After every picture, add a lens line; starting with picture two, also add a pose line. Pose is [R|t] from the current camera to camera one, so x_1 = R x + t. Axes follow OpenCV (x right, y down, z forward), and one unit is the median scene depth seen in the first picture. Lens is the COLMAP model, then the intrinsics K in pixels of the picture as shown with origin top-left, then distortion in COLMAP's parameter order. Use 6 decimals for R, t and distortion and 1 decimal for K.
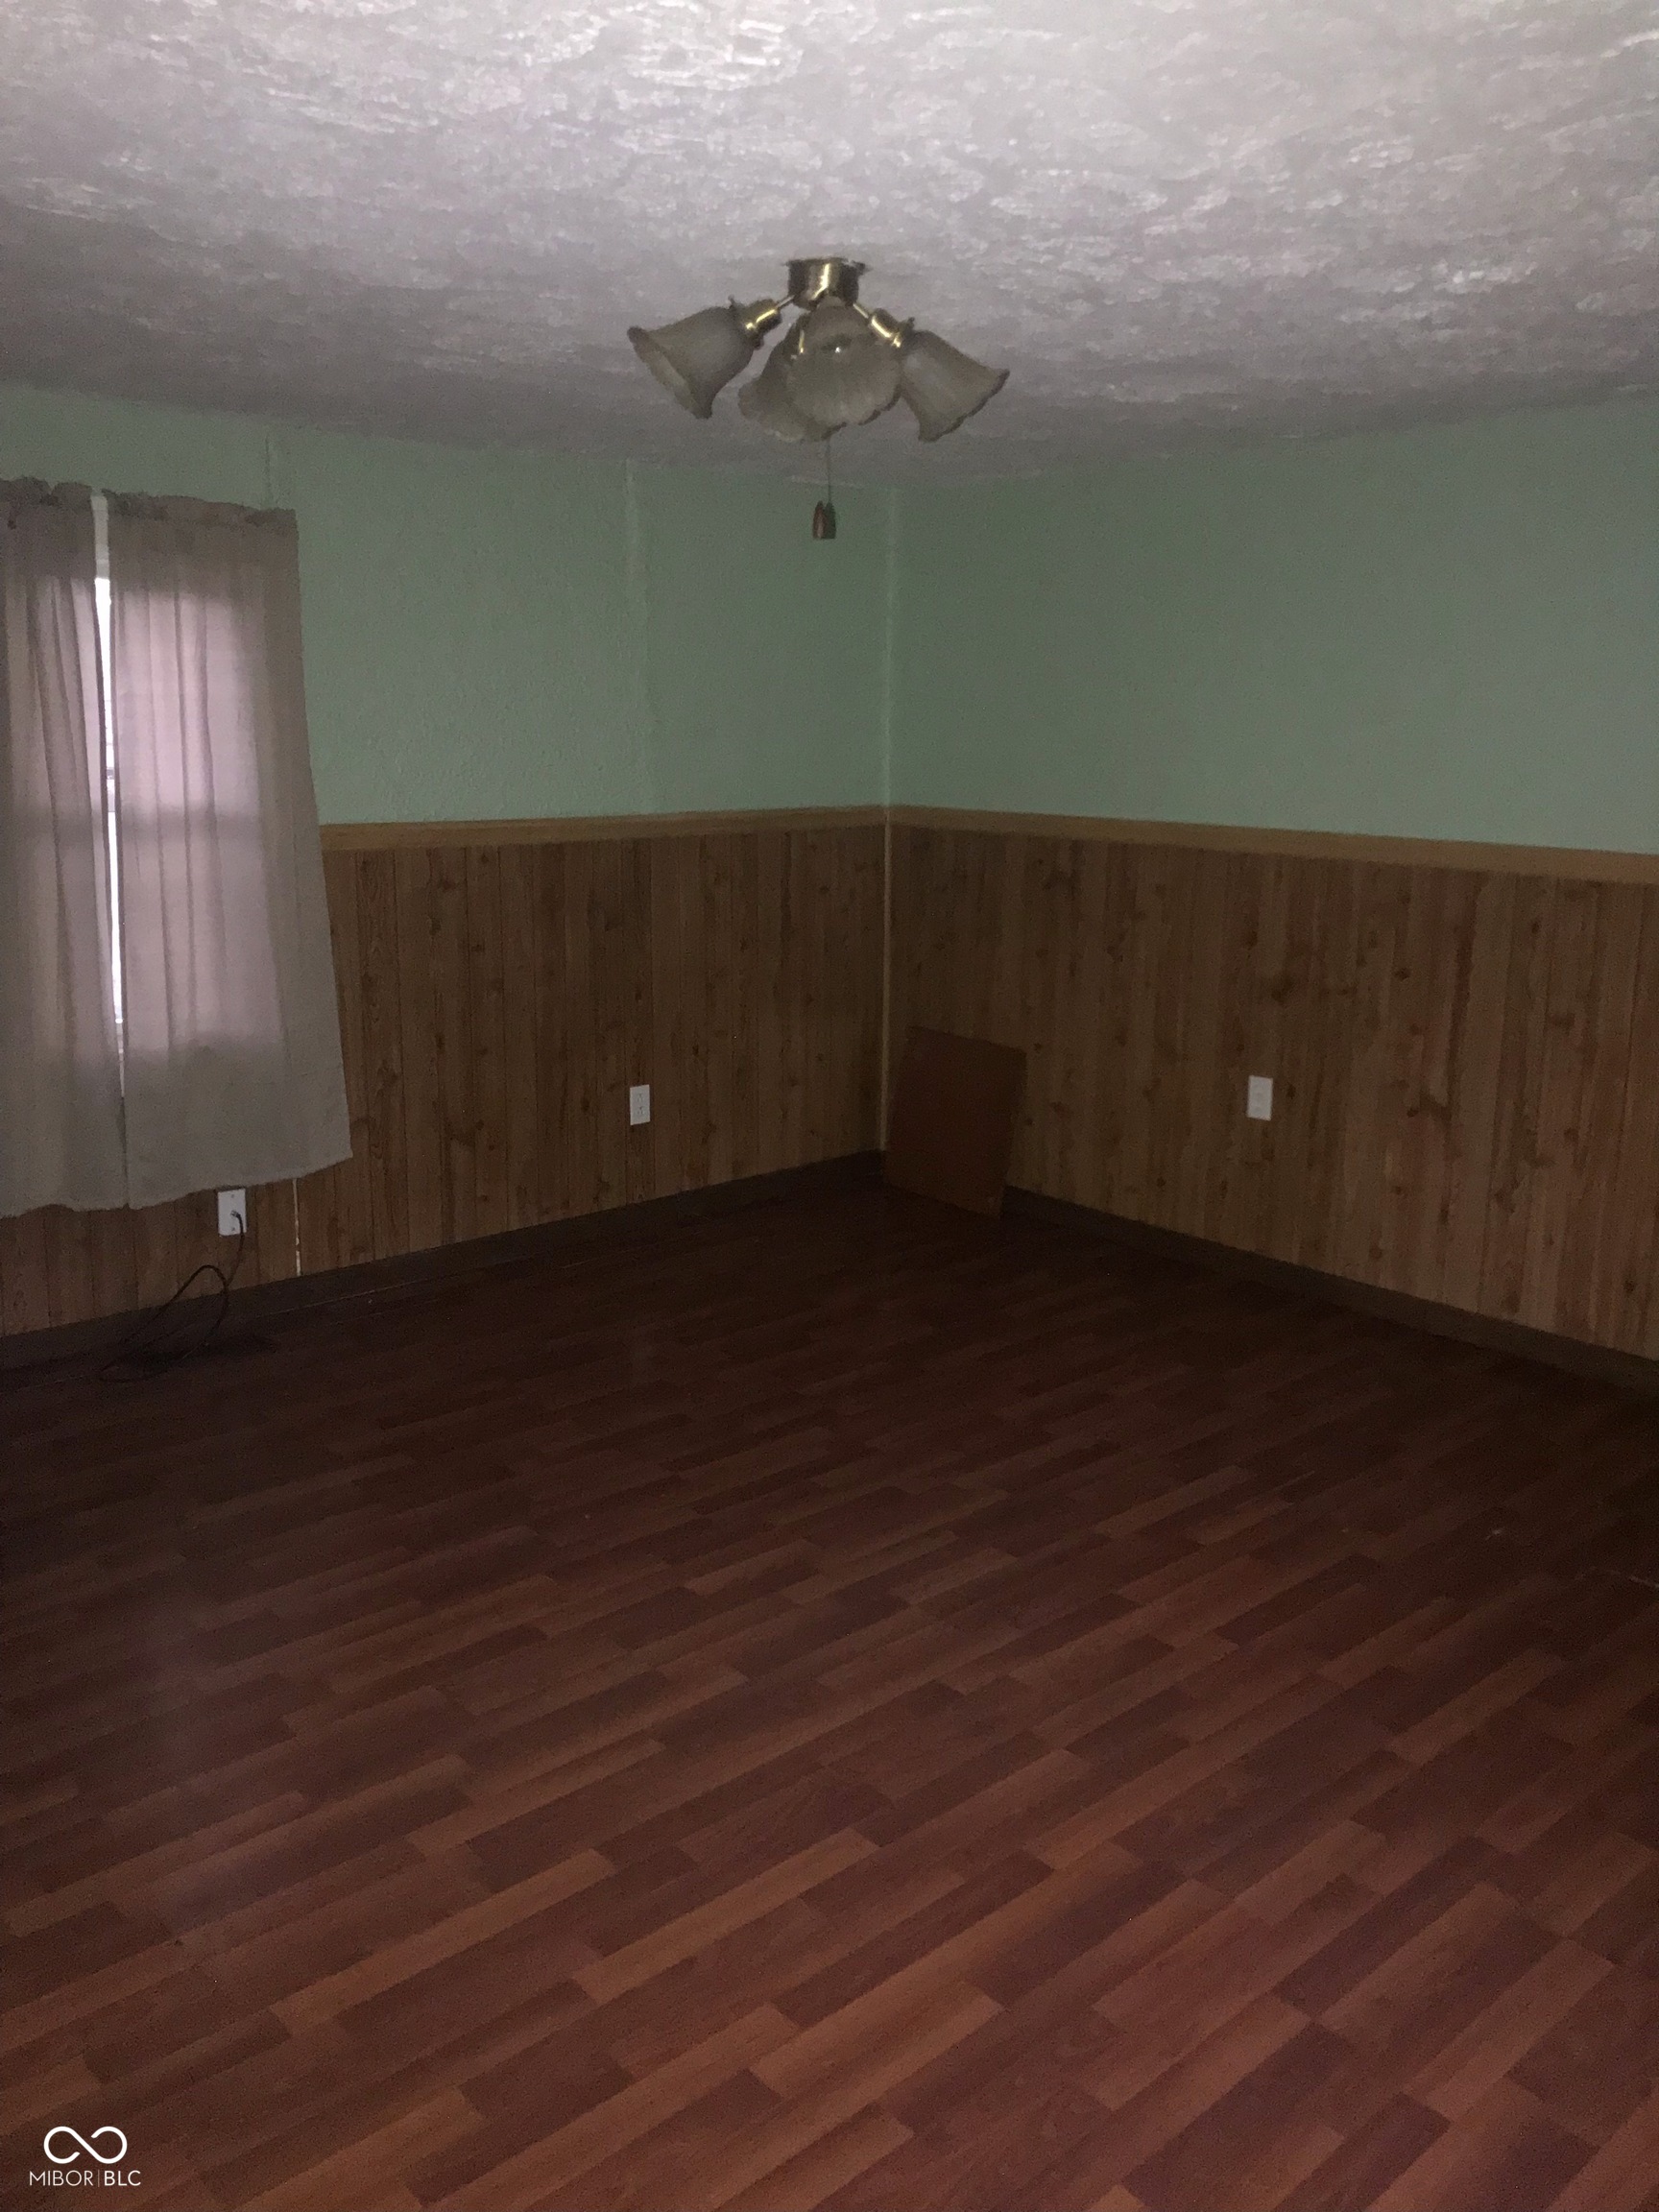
lens RADIAL K [[1817.9, 0, 829.5], [0, 1817.9, 1106.0], [0, 0, 1]] dist [0.016944, -0.008941]
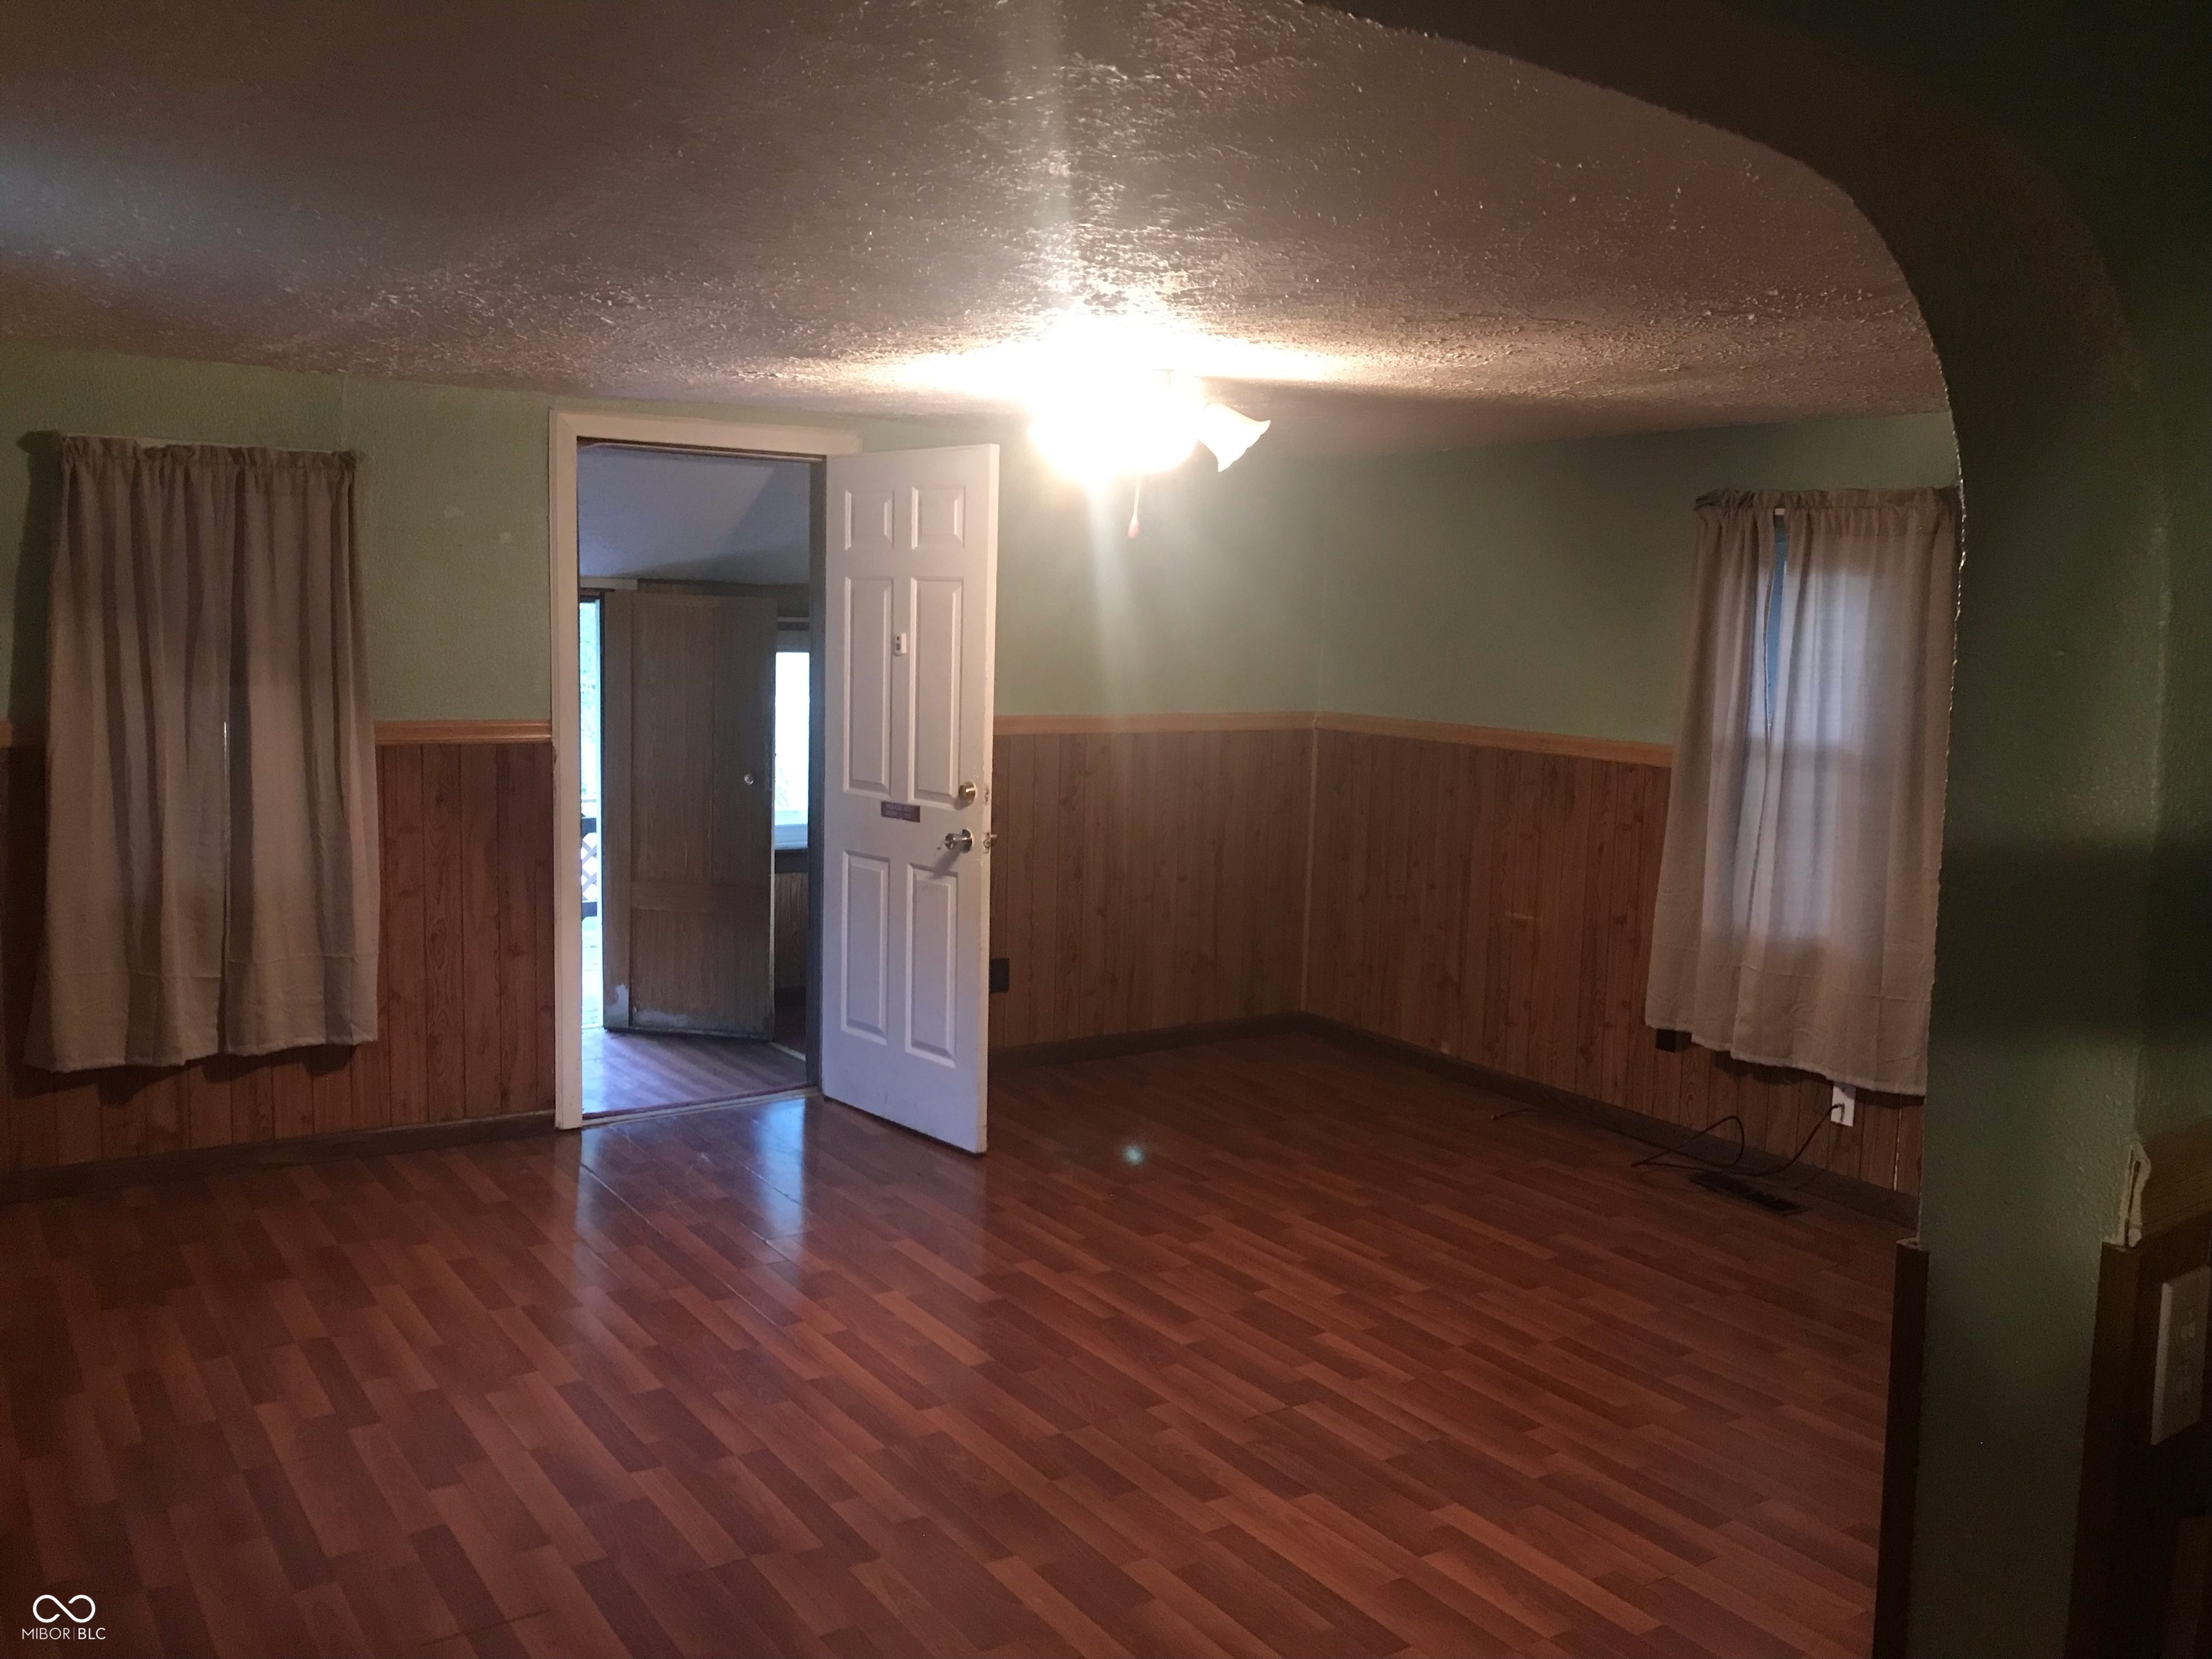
lens RADIAL K [[1813.8, 0, 1106.0], [0, 1813.8, 829.5], [0, 0, 1]] dist [0.093103, -0.282193]
pose [[-0.141921, 0.102628, -0.984544, 1.252173], [-0.236154, 0.962382, 0.134359, -0.225010], [0.961296, 0.251572, -0.112346, 0.981987]]
